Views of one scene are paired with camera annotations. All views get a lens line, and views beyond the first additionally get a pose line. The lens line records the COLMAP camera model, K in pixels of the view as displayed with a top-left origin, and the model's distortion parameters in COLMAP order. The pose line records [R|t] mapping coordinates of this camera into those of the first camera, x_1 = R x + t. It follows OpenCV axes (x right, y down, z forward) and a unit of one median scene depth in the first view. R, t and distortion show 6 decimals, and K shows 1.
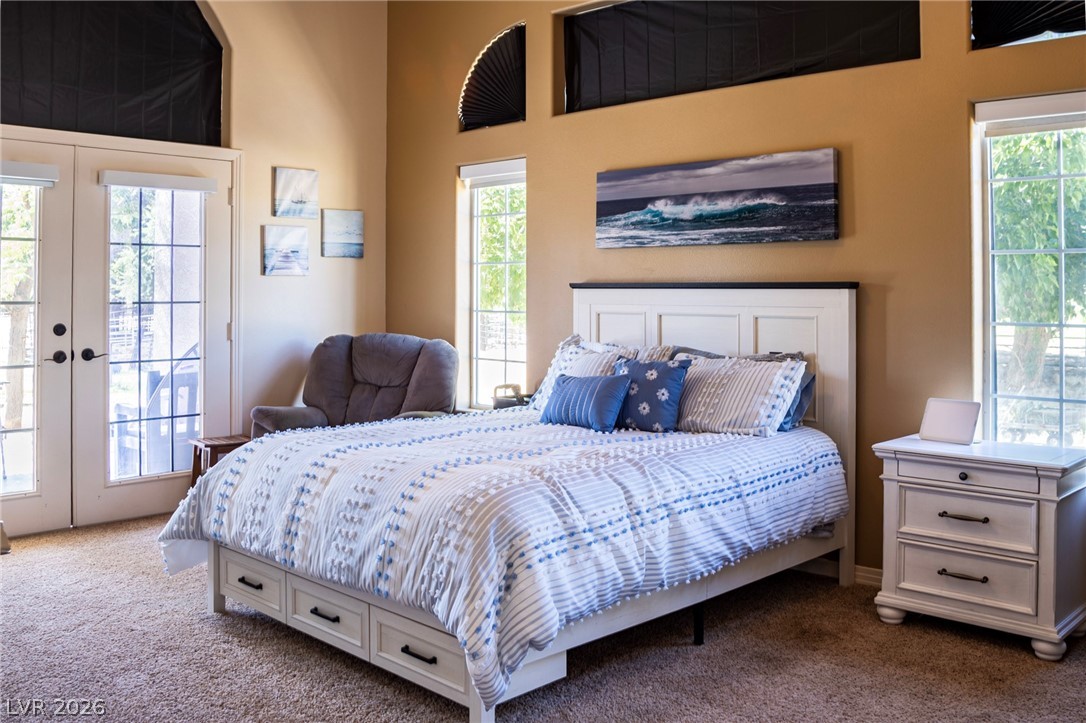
lens RADIAL K [[987.4, 0, 546.3], [0, 987.4, 296.1], [0, 0, 1]] dist [-0.054064, 0.007900]
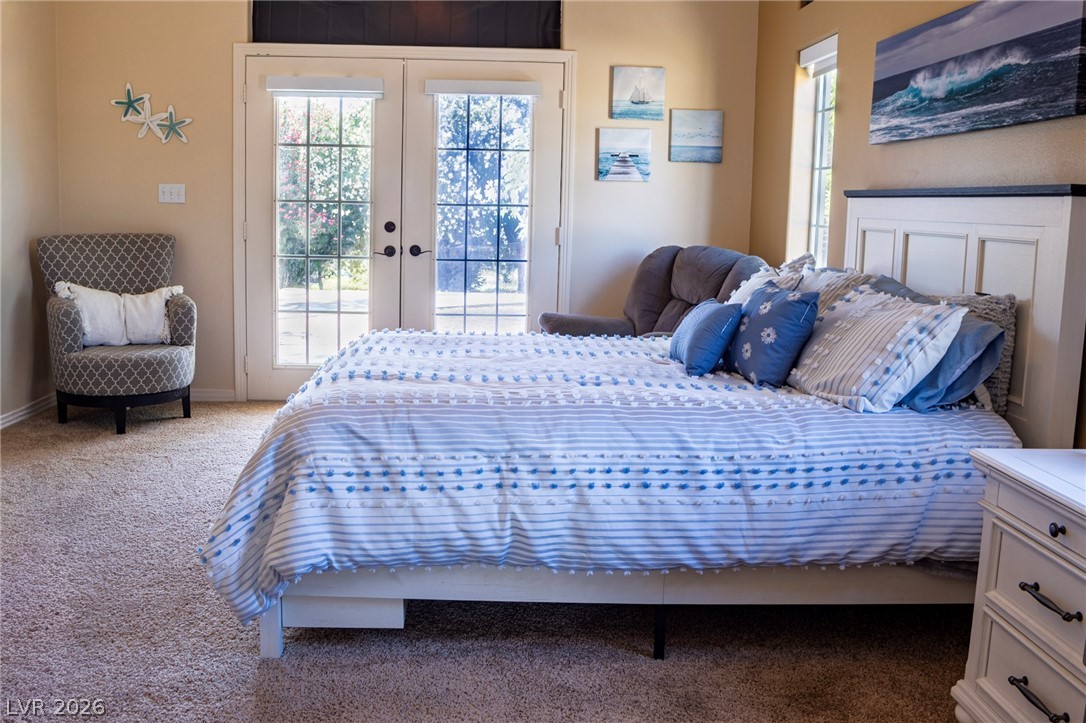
lens RADIAL K [[970.3, 0, 543.0], [0, 970.3, 361.5], [0, 0, 1]] dist [-0.132660, 0.114320]
pose [[0.732243, 0.125484, -0.669383, 0.404674], [-0.025747, 0.987277, 0.156913, 0.008807], [0.680557, -0.097664, 0.726157, 0.302845]]
